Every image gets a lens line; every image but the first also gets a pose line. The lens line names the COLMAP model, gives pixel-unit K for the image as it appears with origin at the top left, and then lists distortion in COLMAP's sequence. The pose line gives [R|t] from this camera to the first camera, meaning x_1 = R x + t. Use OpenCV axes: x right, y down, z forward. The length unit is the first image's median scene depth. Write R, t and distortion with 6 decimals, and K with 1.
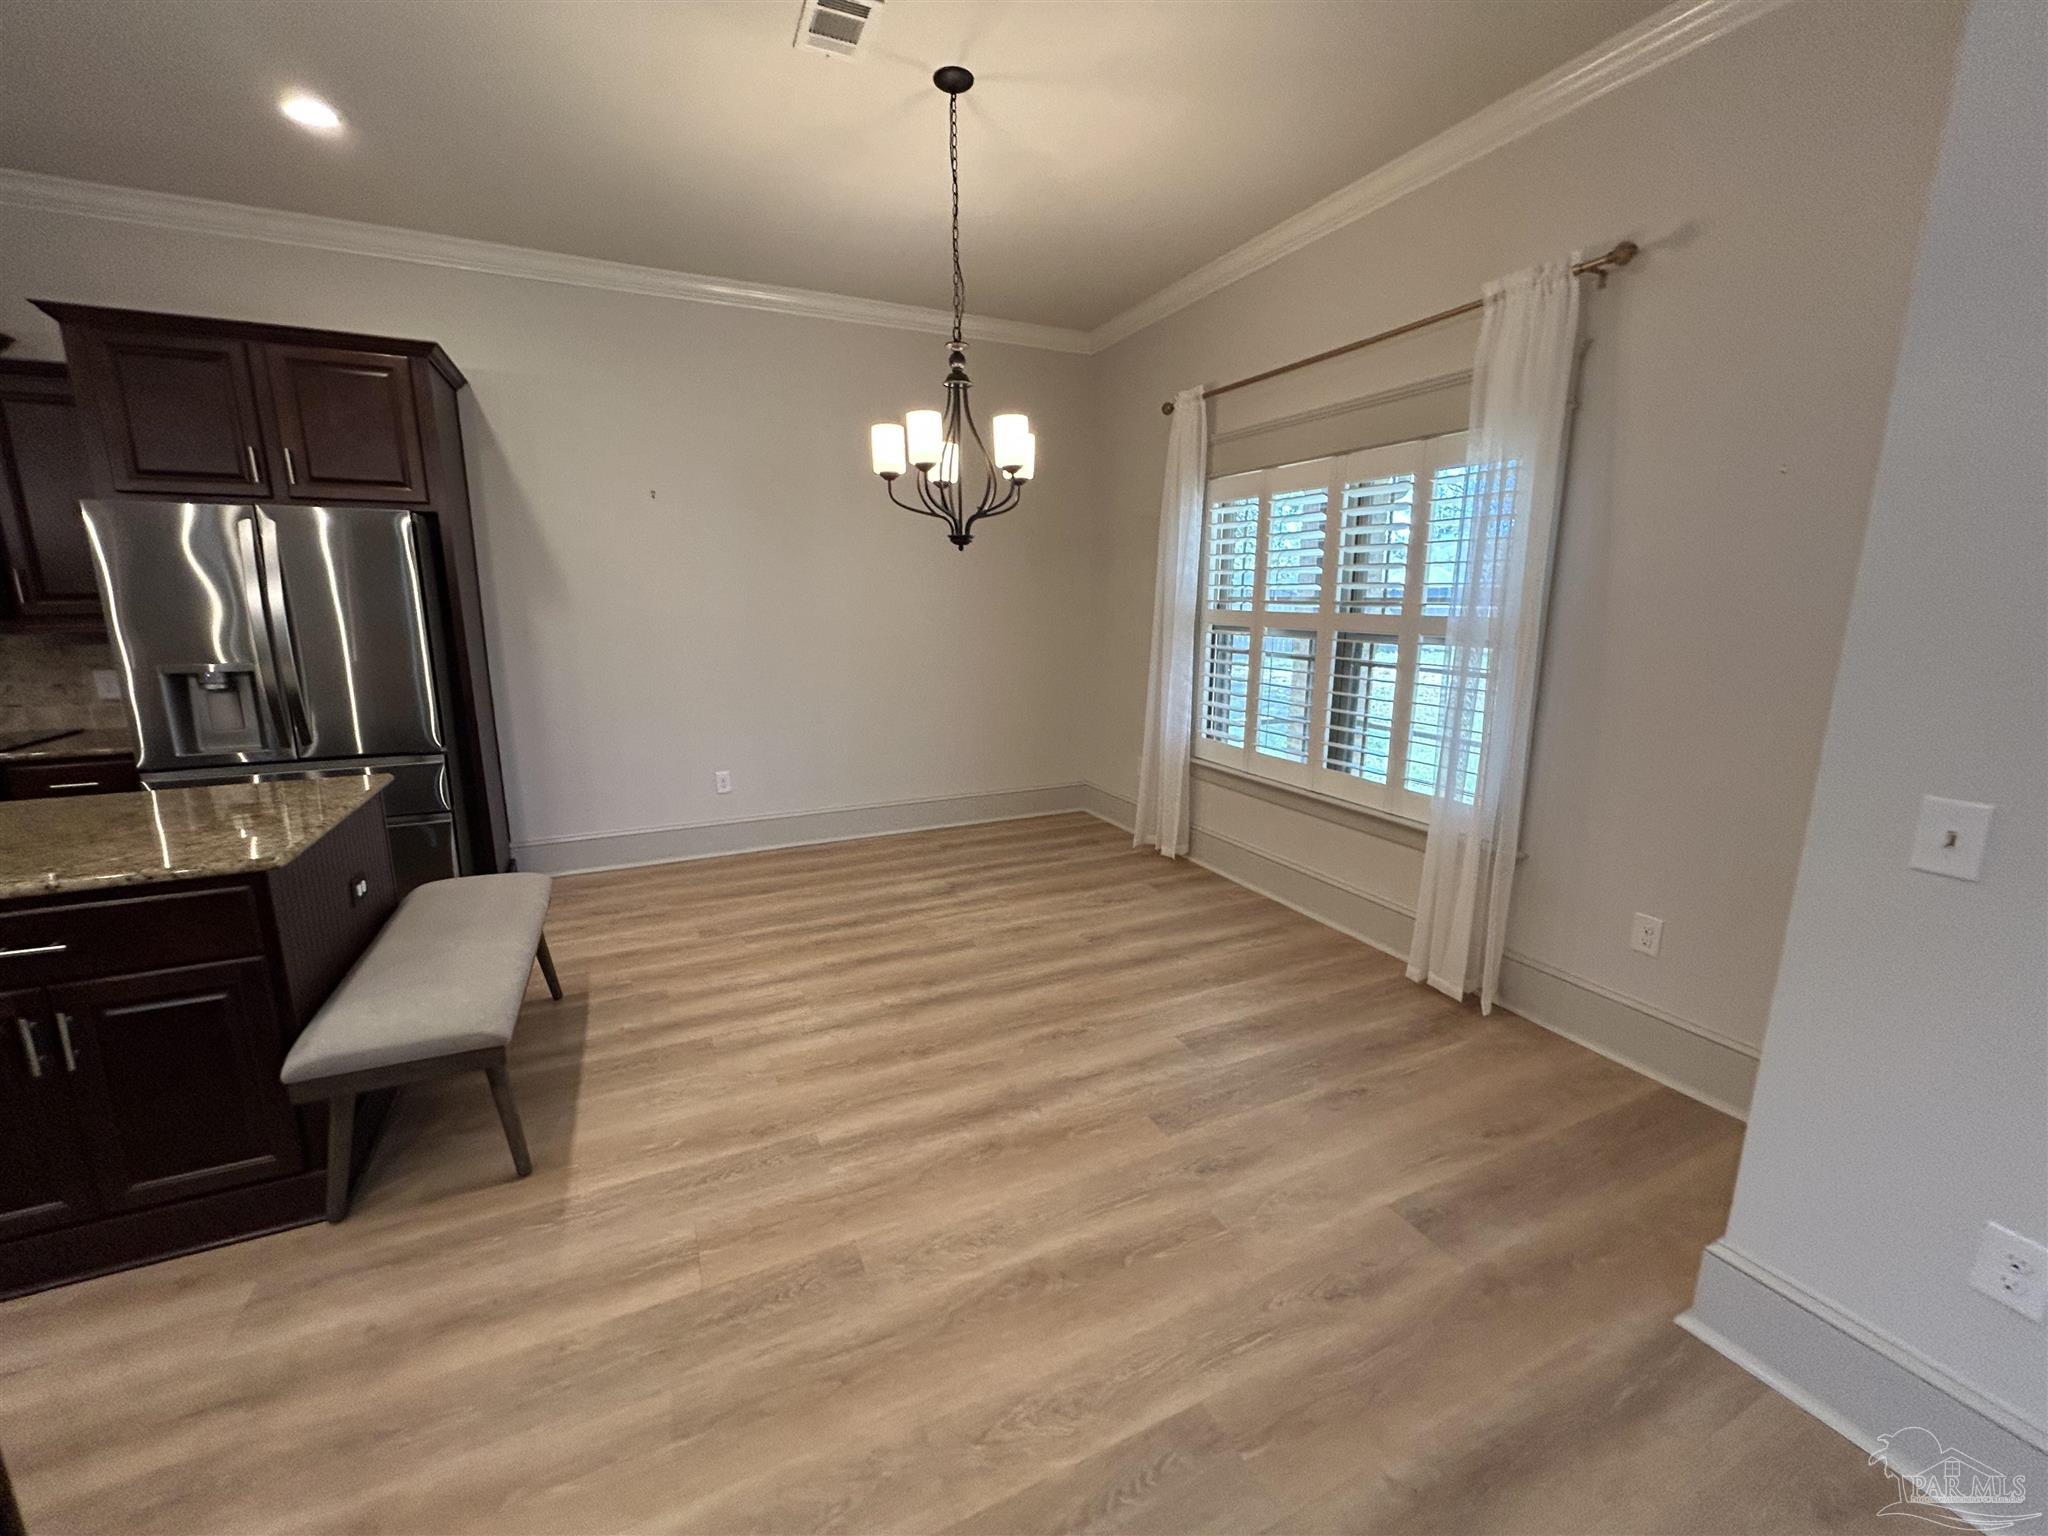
lens RADIAL K [[827.8, 0, 1024.2], [0, 827.8, 768.0], [0, 0, 1]] dist [-0.002852, 0.001633]
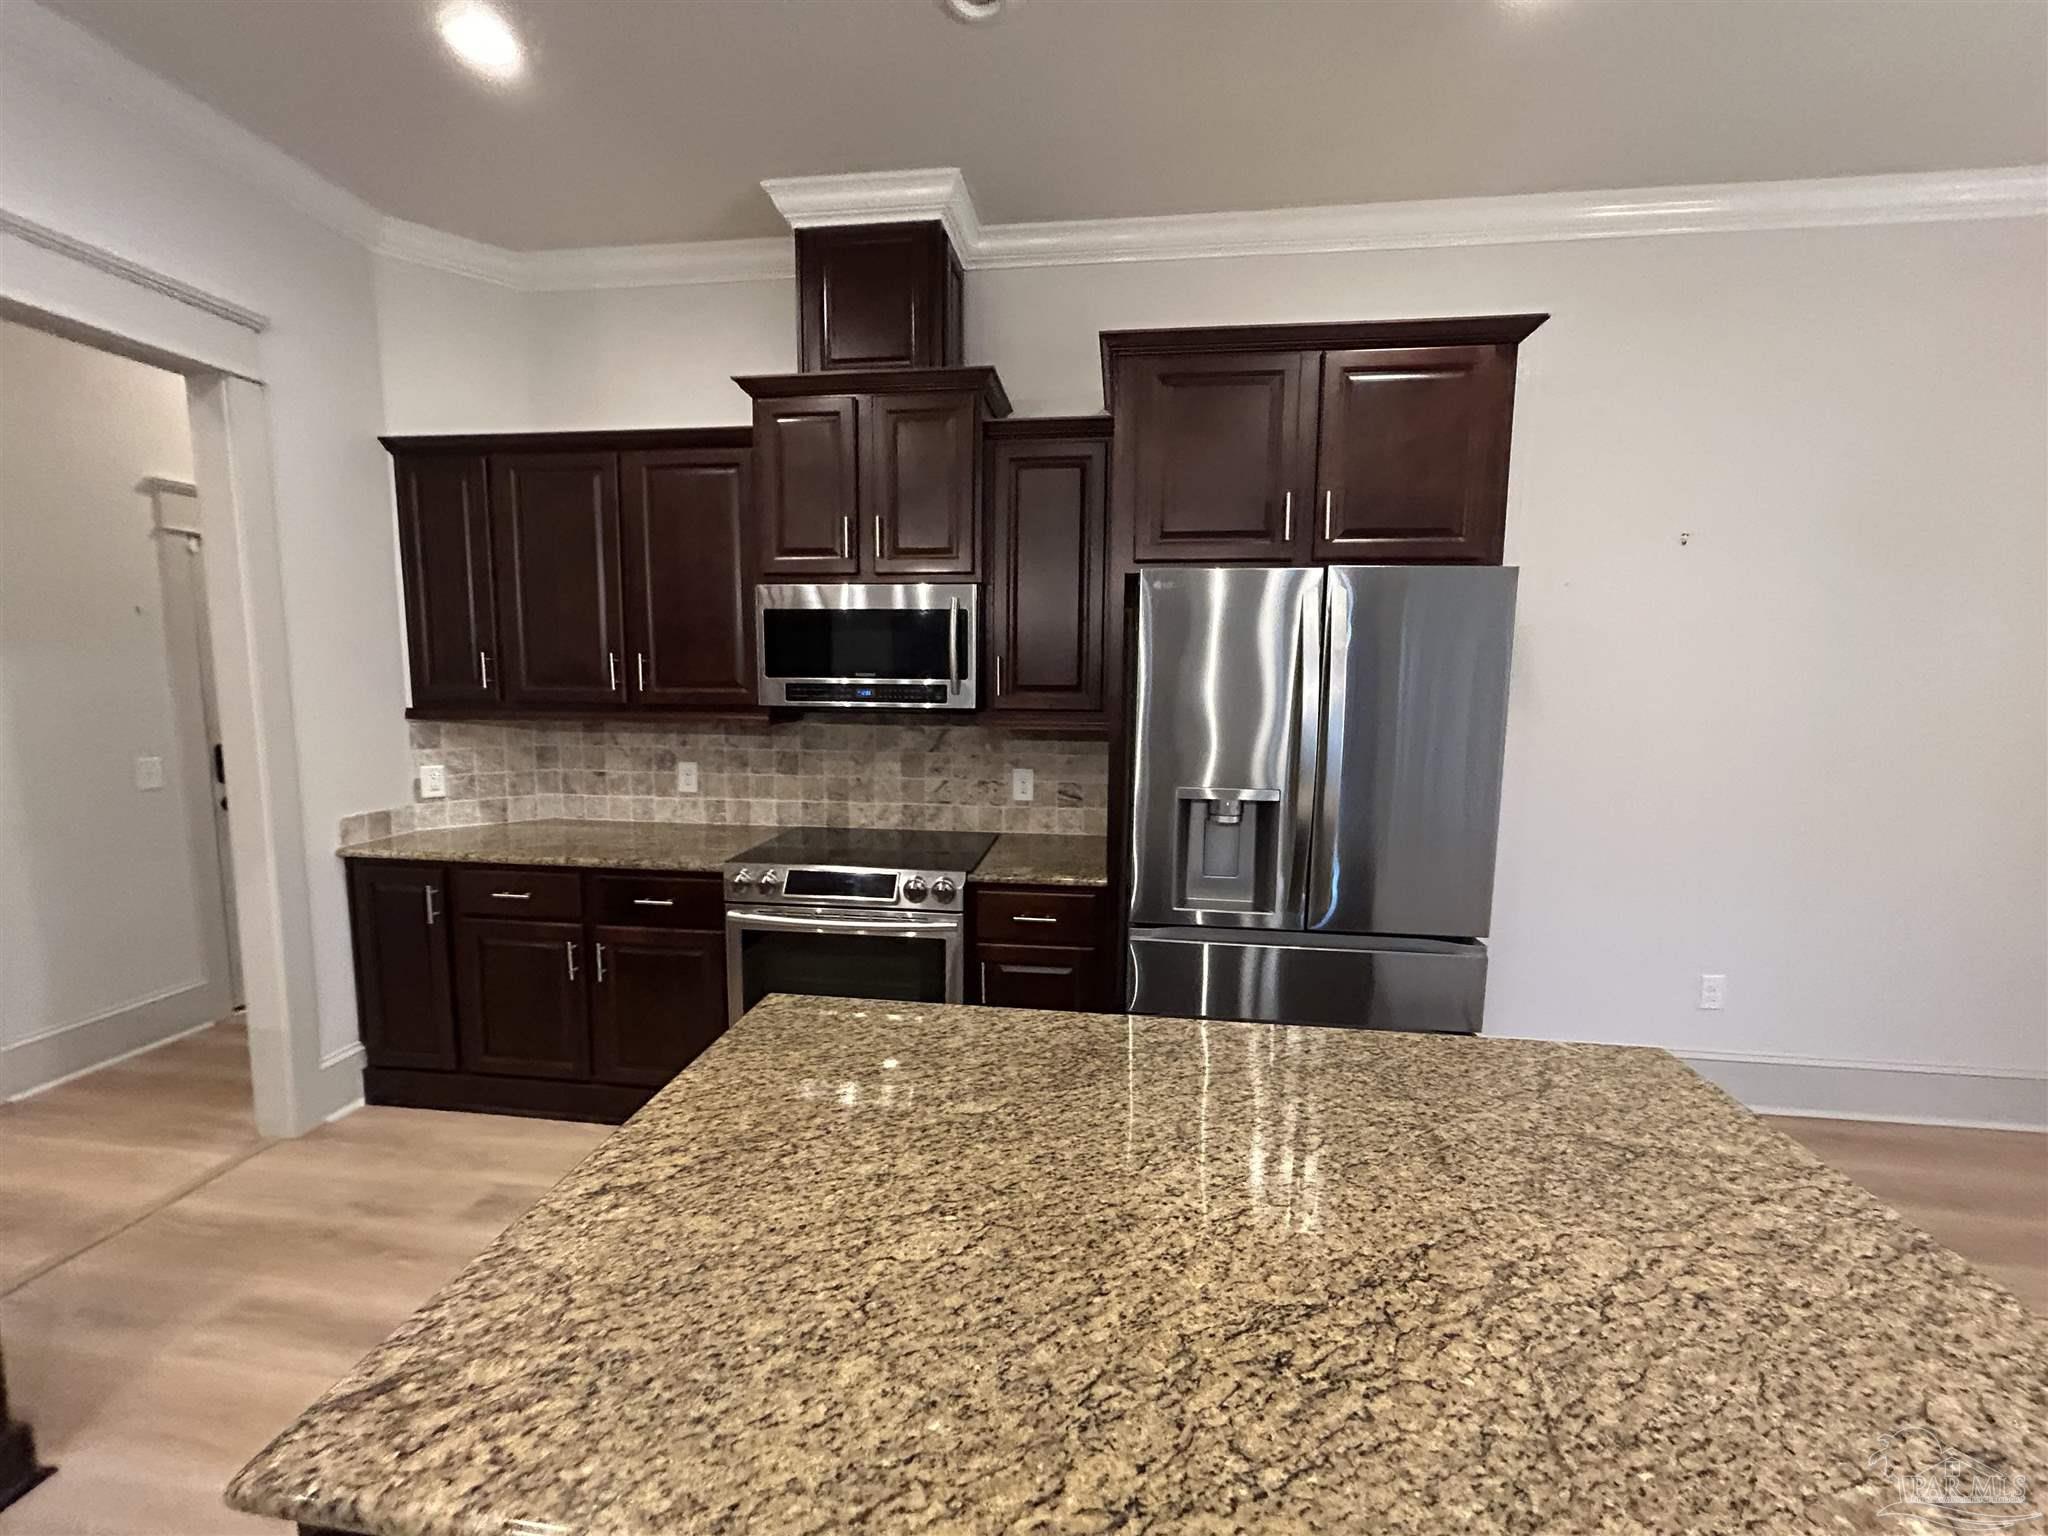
lens RADIAL K [[827.8, 0, 1019.0], [0, 827.8, 764.3], [0, 0, 1]] dist [-0.002852, 0.001633]
pose [[0.844616, 0.069685, -0.530817, -0.765096], [-0.119635, 0.990987, -0.060263, -0.082106], [0.521834, 0.114403, 0.845341, 0.297305]]
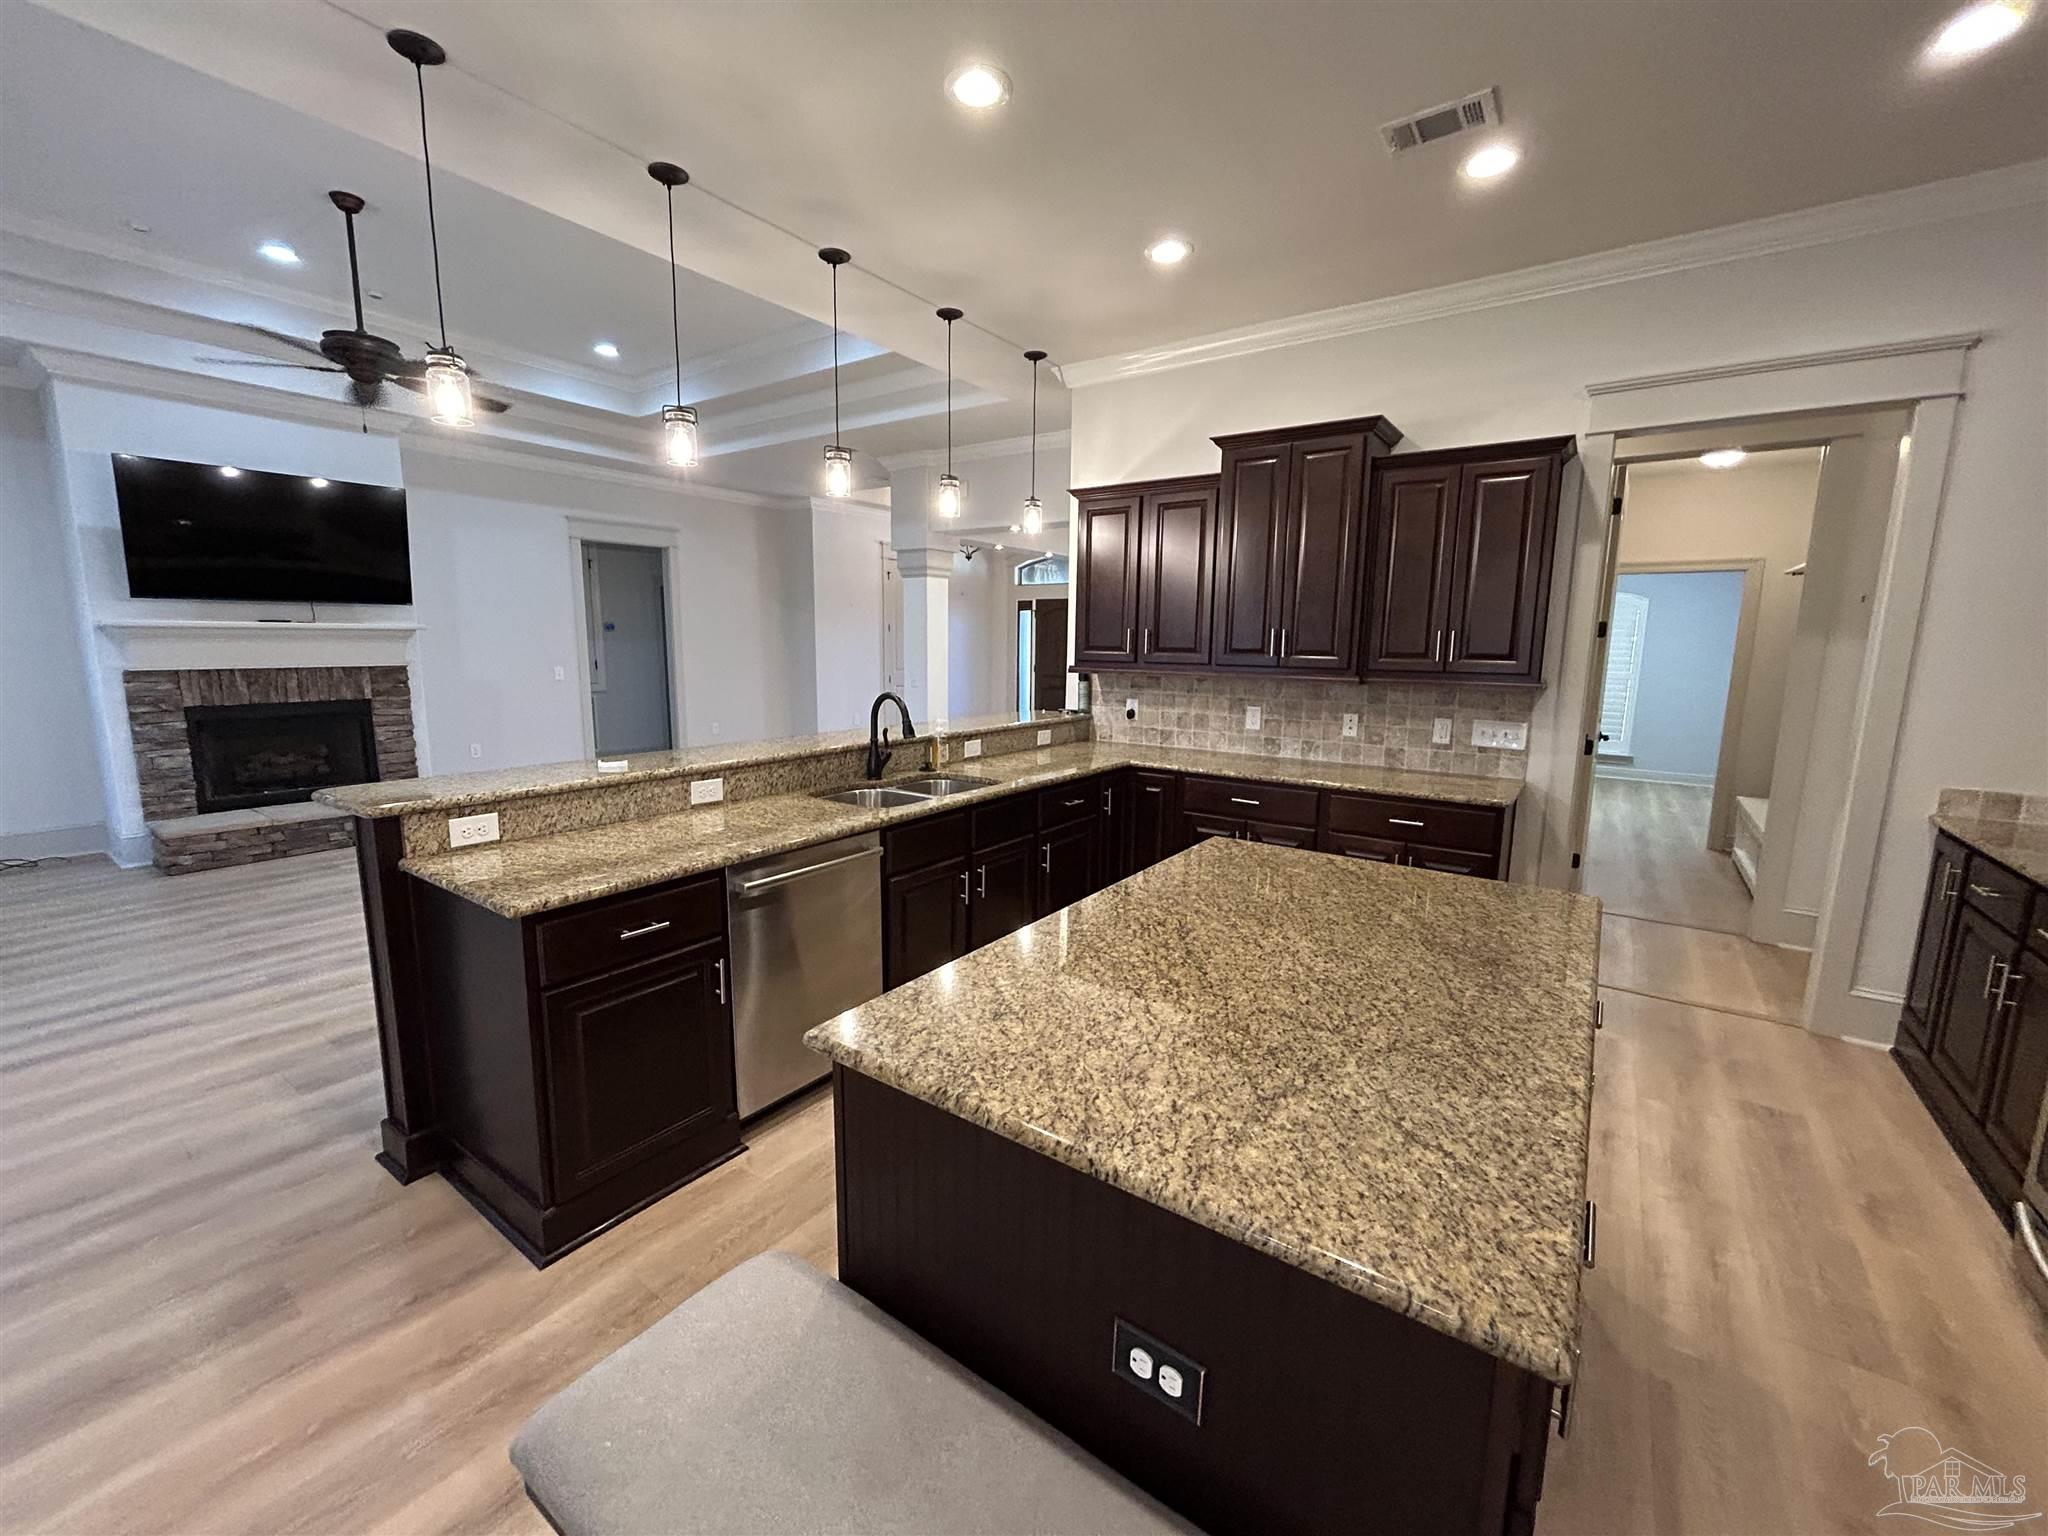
lens RADIAL K [[827.8, 0, 1021.1], [0, 827.8, 765.7], [0, 0, 1]] dist [-0.002852, 0.001633]
pose [[-0.871972, 0.065078, -0.485212, -0.454739], [-0.113467, 0.937270, 0.329621, -0.213640], [0.476226, 0.342476, -0.809889, 0.962707]]
